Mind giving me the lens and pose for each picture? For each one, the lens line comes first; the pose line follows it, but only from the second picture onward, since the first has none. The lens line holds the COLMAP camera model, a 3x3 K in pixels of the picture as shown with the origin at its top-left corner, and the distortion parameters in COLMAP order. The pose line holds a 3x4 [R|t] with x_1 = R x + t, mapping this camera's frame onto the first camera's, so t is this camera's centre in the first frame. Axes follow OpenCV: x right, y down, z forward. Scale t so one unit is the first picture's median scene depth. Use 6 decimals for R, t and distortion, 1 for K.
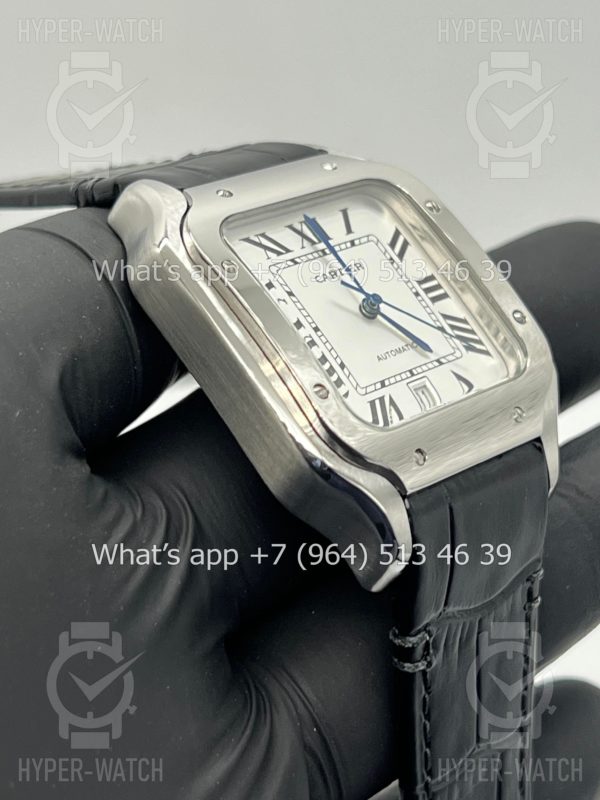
lens RADIAL K [[1882.5, 0, 300.0], [0, 1882.5, 400.0], [0, 0, 1]] dist [0.287908, -0.709686]
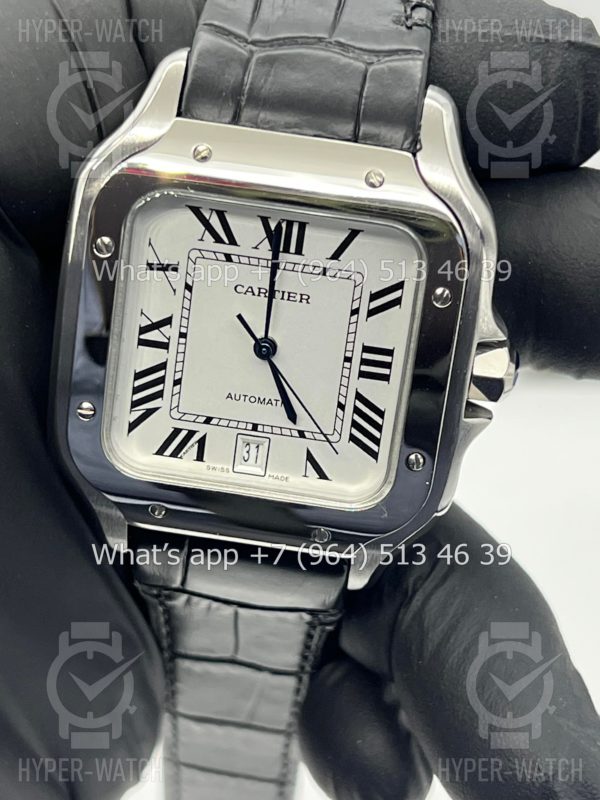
lens RADIAL K [[1882.5, 0, 300.0], [0, 1882.5, 400.0], [0, 0, 1]] dist [0.287908, -0.709686]
pose [[0.565822, 0.752676, -0.336637, 0.375054], [-0.323841, 0.578336, 0.748769, -0.727081], [0.758269, -0.314653, 0.570983, 0.483825]]
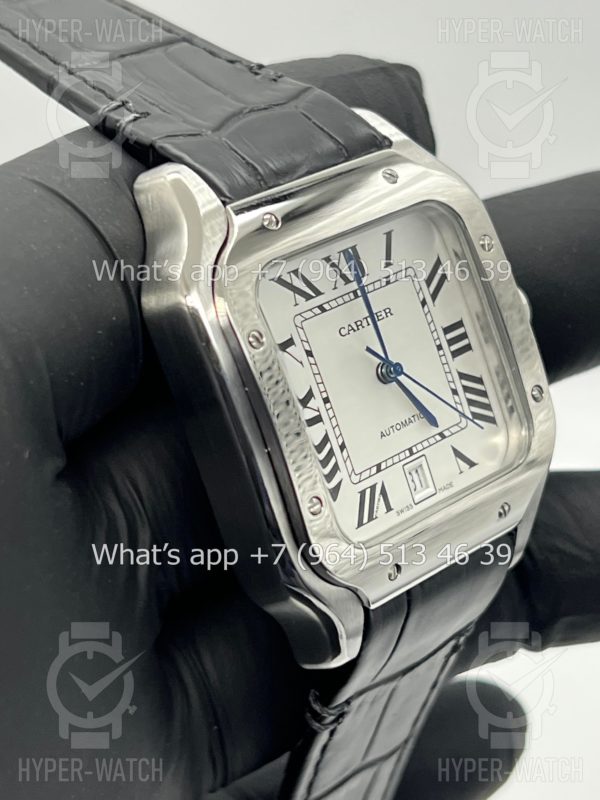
lens RADIAL K [[1882.5, 0, 300.0], [0, 1882.5, 400.0], [0, 0, 1]] dist [0.287908, -0.709686]
pose [[0.964153, 0.237374, 0.118584, -0.110435], [-0.264369, 0.897652, 0.352603, -0.351005], [-0.022748, -0.371313, 0.928229, 0.140988]]
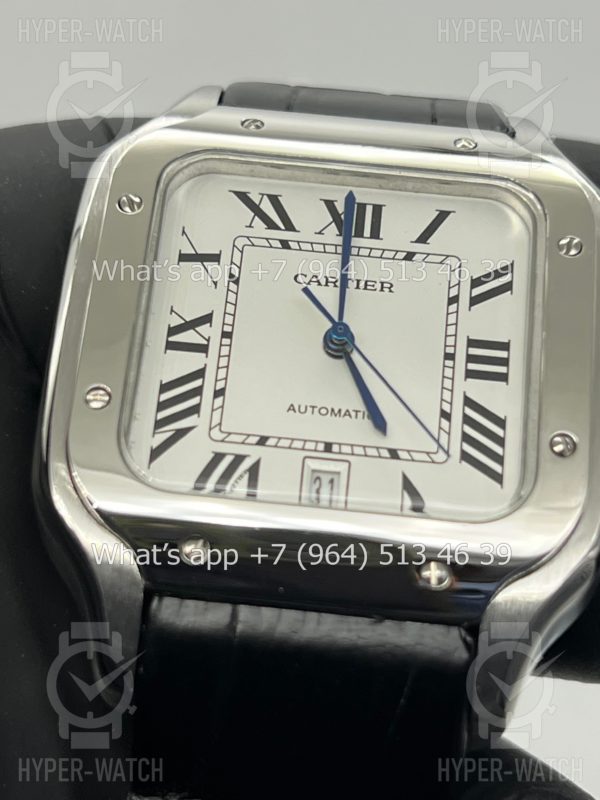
lens RADIAL K [[1882.5, 0, 300.0], [0, 1882.5, 400.0], [0, 0, 1]] dist [0.287908, -0.709686]
pose [[0.638604, 0.342704, -0.689013, 0.507989], [-0.350662, 0.926594, 0.135866, -0.117402], [0.684997, 0.154846, 0.711900, 0.508667]]
